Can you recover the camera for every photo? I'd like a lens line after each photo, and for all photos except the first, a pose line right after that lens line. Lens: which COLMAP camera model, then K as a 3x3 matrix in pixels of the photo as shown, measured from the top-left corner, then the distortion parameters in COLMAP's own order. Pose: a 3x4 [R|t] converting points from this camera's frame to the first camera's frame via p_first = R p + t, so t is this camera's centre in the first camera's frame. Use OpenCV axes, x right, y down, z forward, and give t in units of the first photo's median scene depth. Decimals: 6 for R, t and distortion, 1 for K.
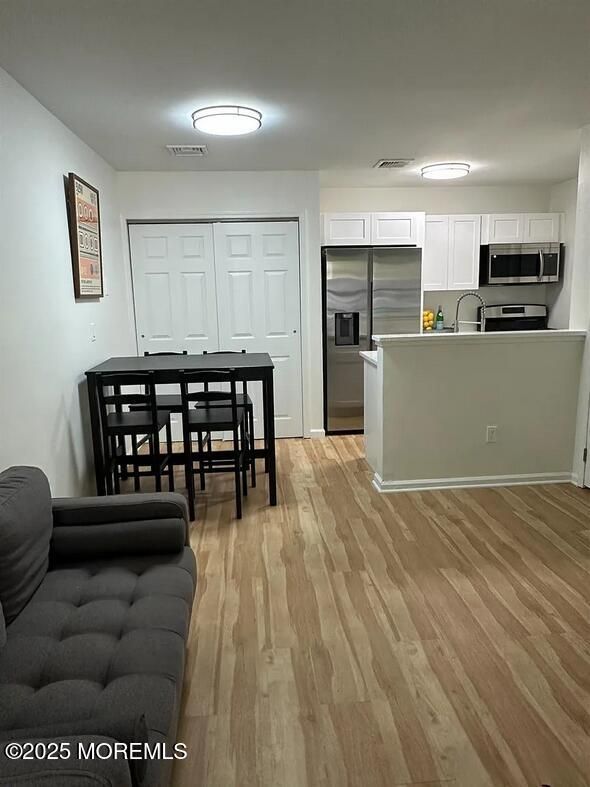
lens RADIAL K [[538.0, 0, 317.6], [0, 538.0, 392.6], [0, 0, 1]] dist [-0.000091, 0.004107]
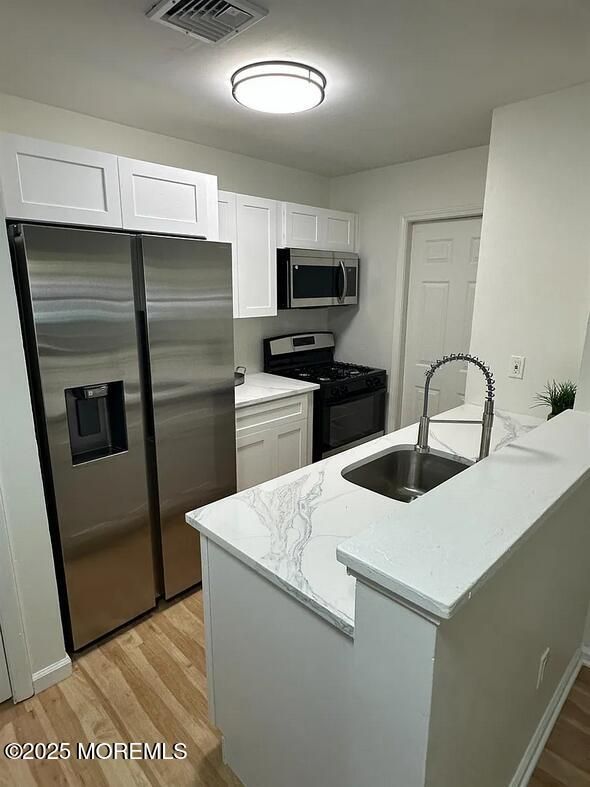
lens RADIAL K [[444.0, 0, 292.9], [0, 444.0, 398.6], [0, 0, 1]] dist [0.004343, 0.001731]
pose [[0.792505, -0.124934, 0.596931, -0.039182], [0.094813, 0.992131, 0.081769, -0.182135], [-0.602450, -0.008205, 0.798114, 0.745987]]
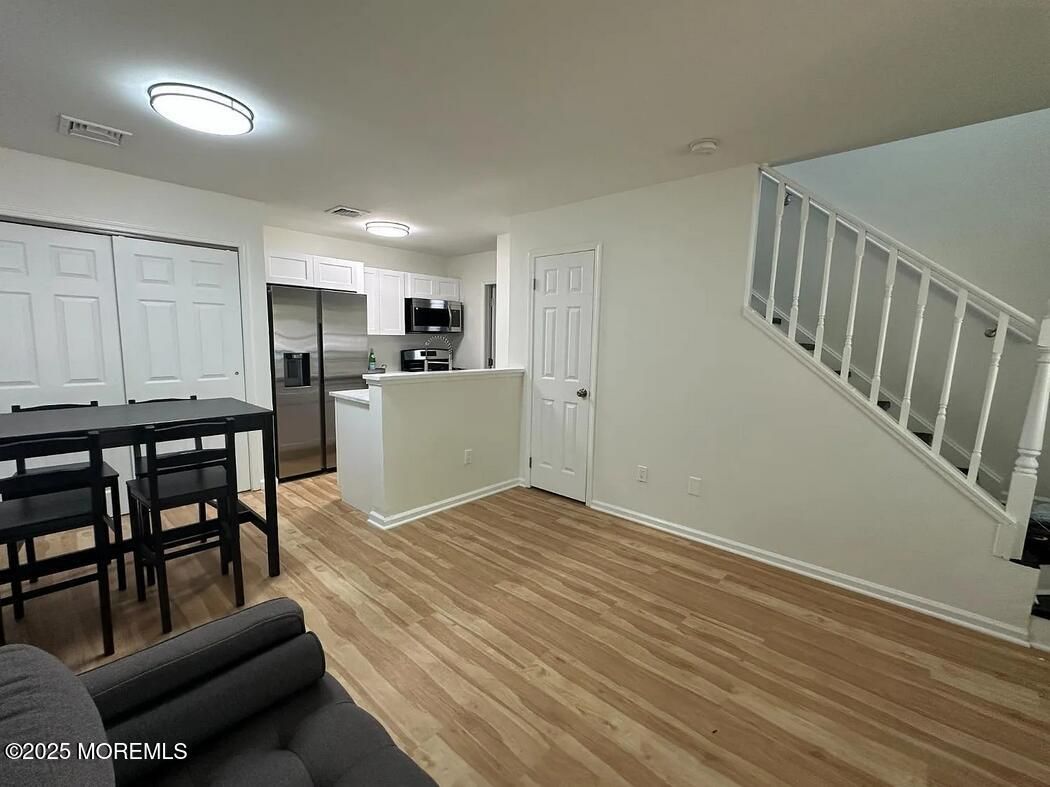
lens RADIAL K [[439.6, 0, 519.1], [0, 439.6, 395.8], [0, 0, 1]] dist [-0.000023, 0.000180]
pose [[0.756350, -0.048733, 0.652350, -0.195458], [0.089852, 0.995509, -0.029808, -0.014924], [-0.647967, 0.081160, 0.757332, 0.173877]]
